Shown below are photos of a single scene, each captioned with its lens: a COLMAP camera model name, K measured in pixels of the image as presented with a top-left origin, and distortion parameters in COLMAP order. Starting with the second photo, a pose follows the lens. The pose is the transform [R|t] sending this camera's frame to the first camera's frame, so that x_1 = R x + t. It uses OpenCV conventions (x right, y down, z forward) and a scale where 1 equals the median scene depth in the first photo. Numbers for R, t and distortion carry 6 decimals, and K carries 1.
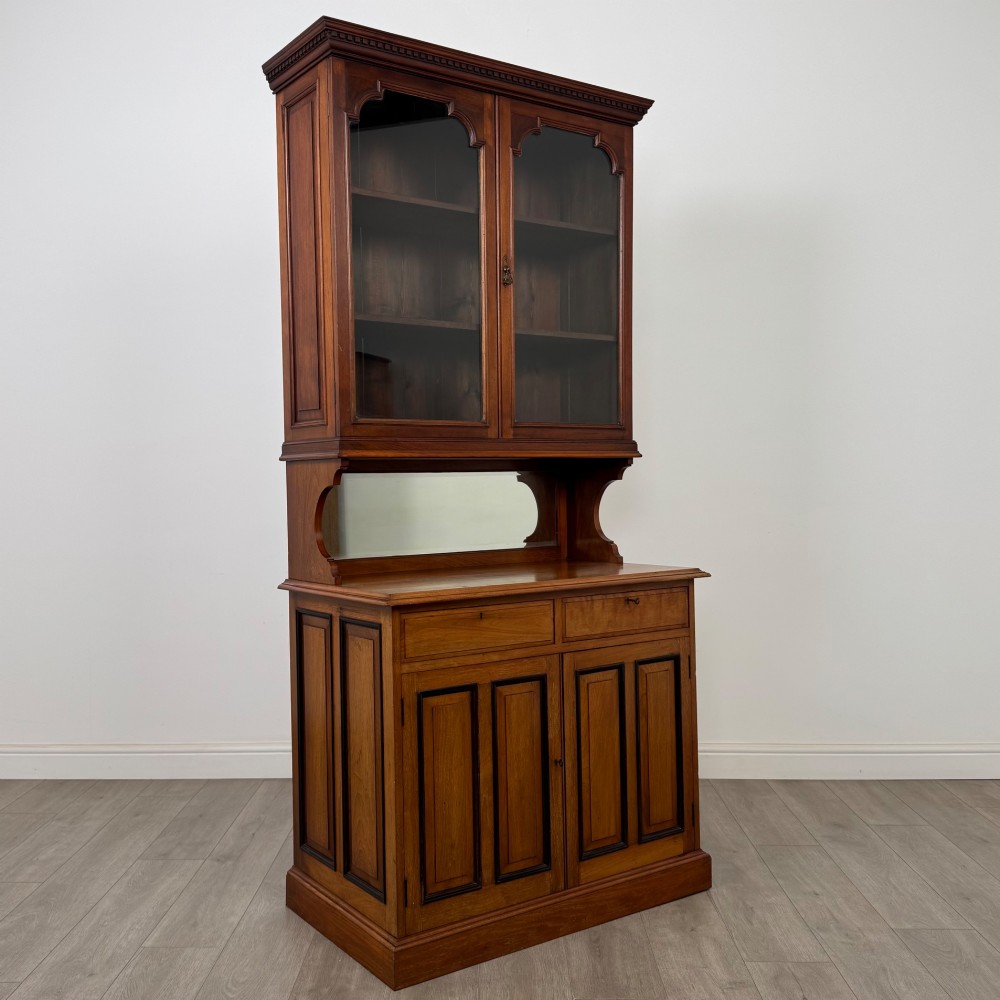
lens RADIAL K [[1092.5, 0, 500.0], [0, 1092.5, 500.0], [0, 0, 1]] dist [0.151796, -0.319100]
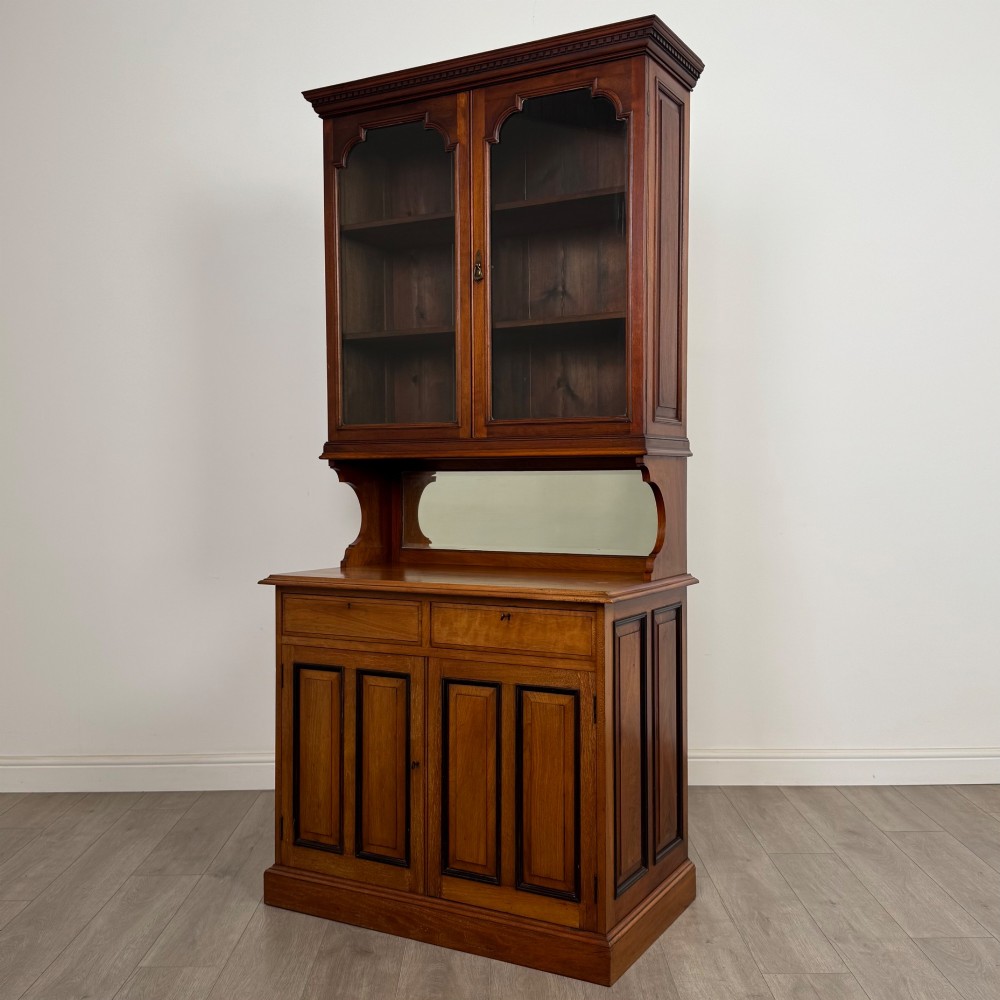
lens RADIAL K [[1092.5, 0, 500.0], [0, 1092.5, 500.0], [0, 0, 1]] dist [0.151796, -0.319100]
pose [[0.427816, 0.034730, -0.903199, 0.975532], [-0.017946, 0.999391, 0.029928, -0.032061], [0.903688, 0.003405, 0.428178, 0.641679]]
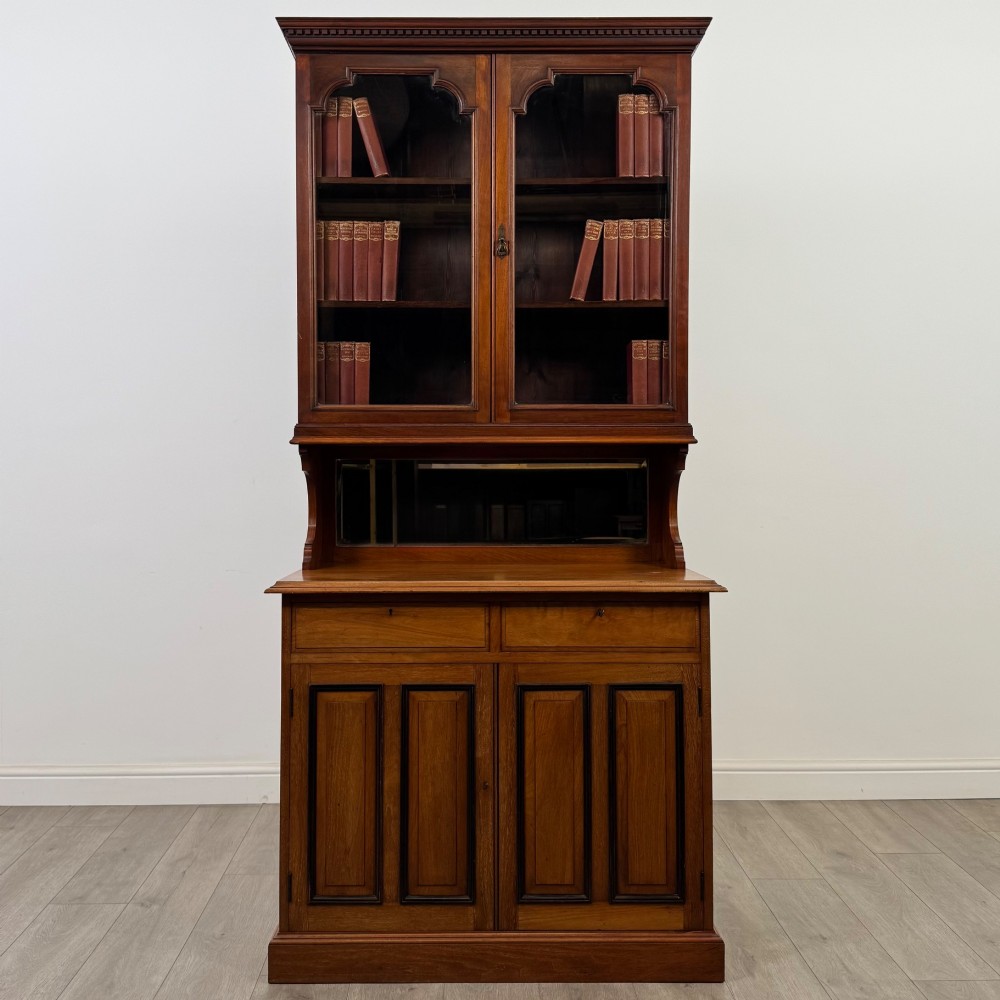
lens RADIAL K [[1023.0, 0, 481.3], [0, 1023.0, 462.7], [0, 0, 1]] dist [0.142999, -0.279797]
pose [[0.814675, 0.014357, -0.579741, 0.531575], [-0.021950, 0.999741, -0.006087, -0.018279], [0.579503, 0.017684, 0.814778, 0.310255]]
